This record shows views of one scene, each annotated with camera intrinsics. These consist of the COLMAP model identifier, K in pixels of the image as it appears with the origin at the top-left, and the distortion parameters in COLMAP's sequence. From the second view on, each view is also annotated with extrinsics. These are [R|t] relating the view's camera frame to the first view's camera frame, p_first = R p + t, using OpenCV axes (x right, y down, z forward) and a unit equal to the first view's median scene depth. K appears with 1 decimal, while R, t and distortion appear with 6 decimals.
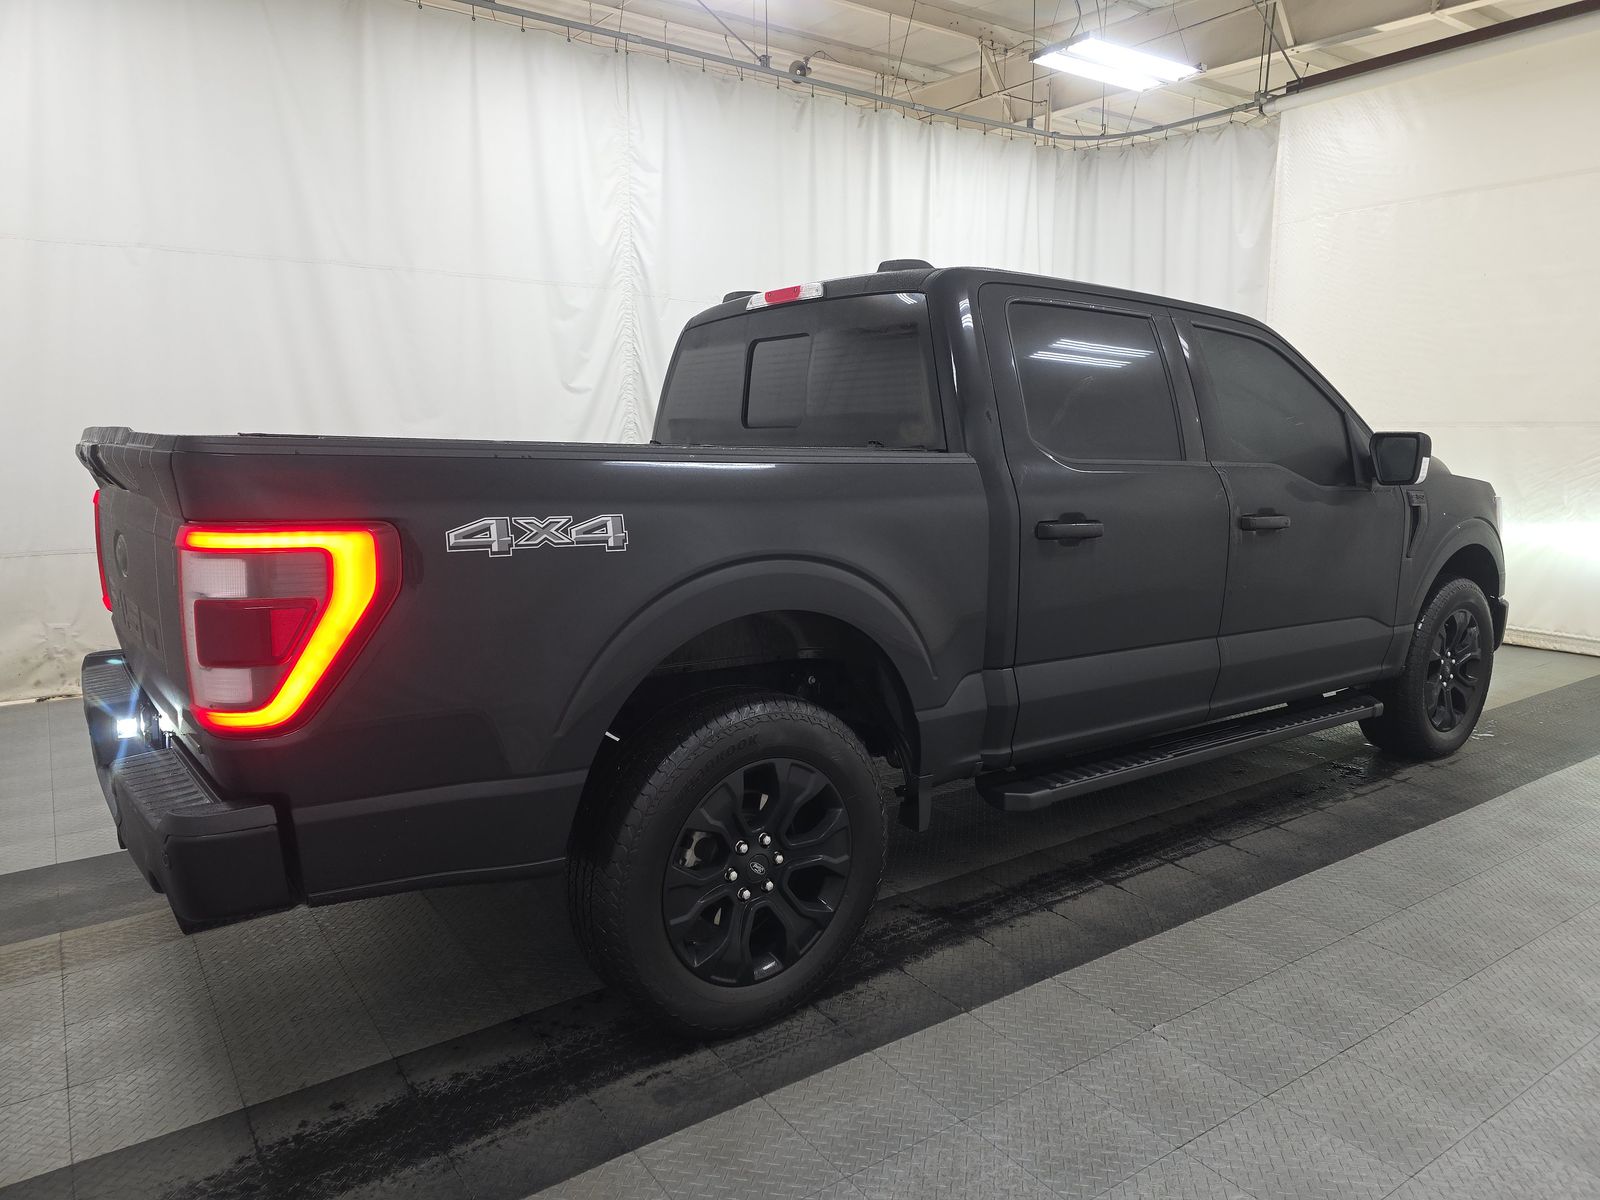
lens RADIAL K [[1070.2, 0, 800.0], [0, 1070.2, 600.0], [0, 0, 1]] dist [0.023075, -0.003719]
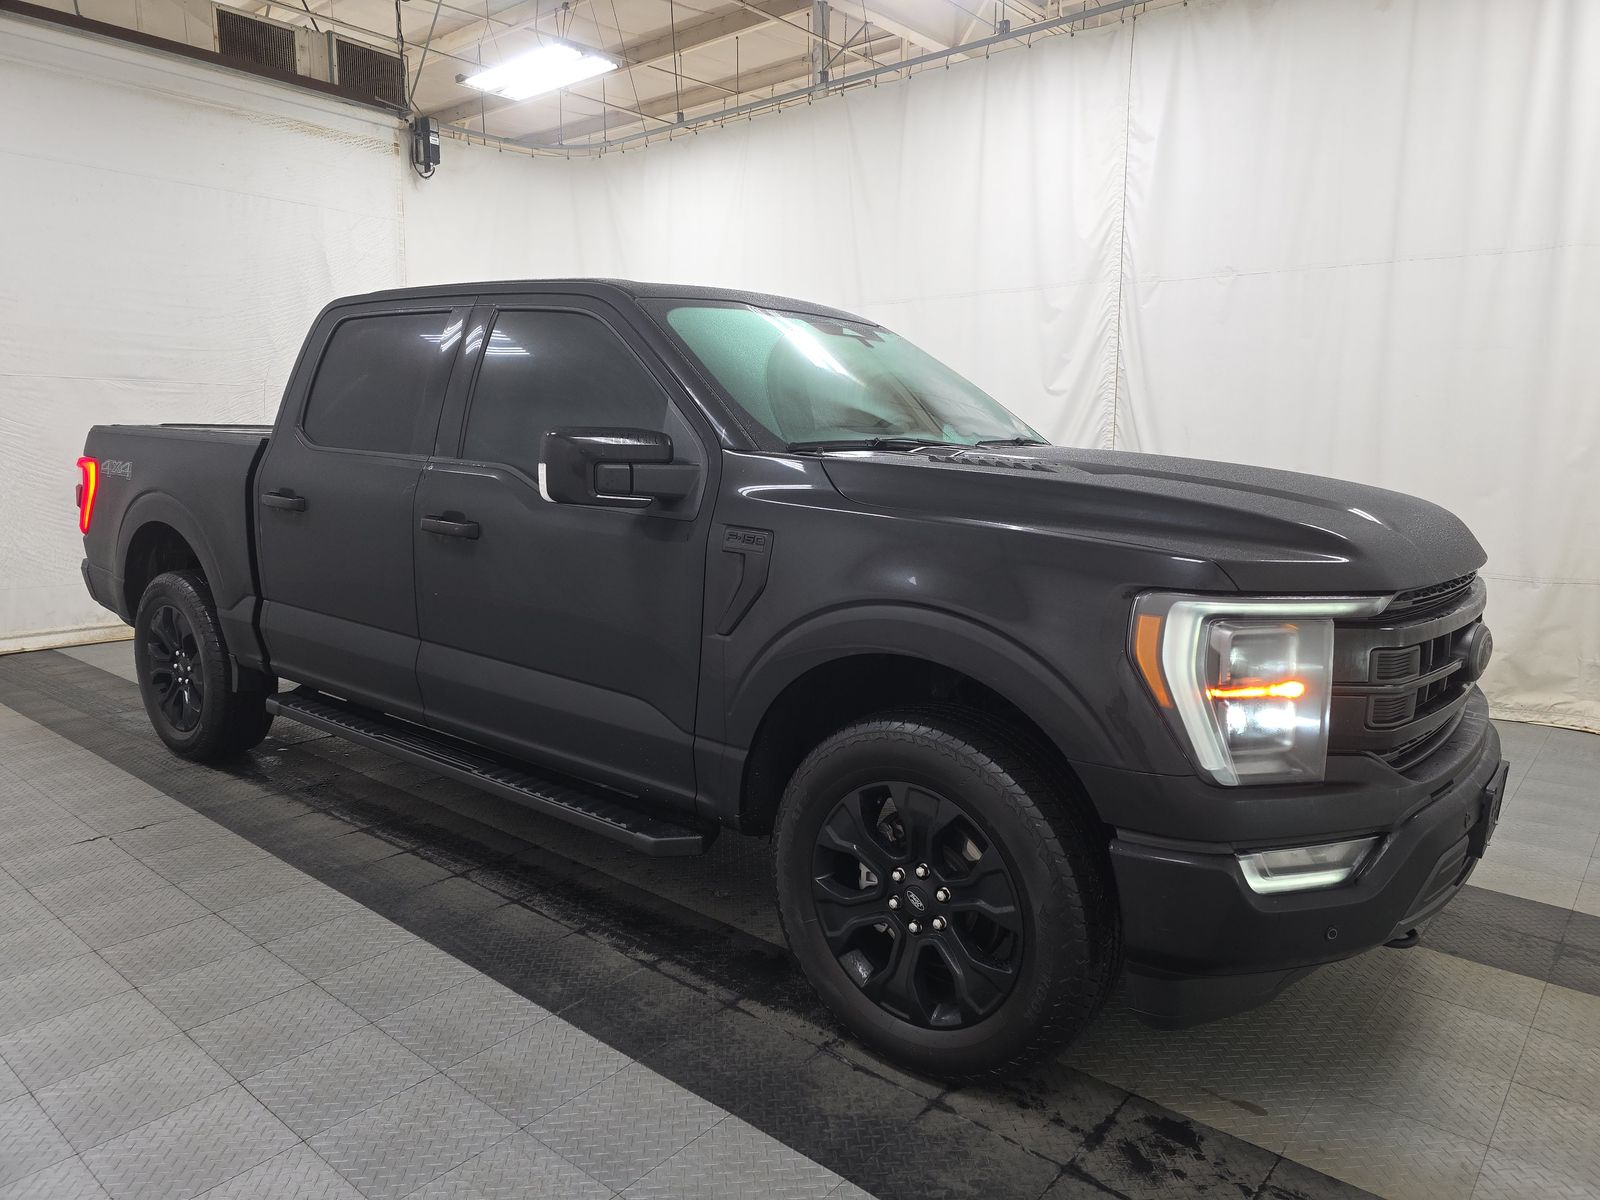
lens RADIAL K [[1077.8, 0, 793.1], [0, 1077.8, 584.1], [0, 0, 1]] dist [0.041534, -0.005057]
pose [[0.241515, 0.127847, -0.961938, 1.156720], [-0.149364, 0.984368, 0.093327, -0.129912], [0.958833, 0.121139, 0.256836, 0.876821]]
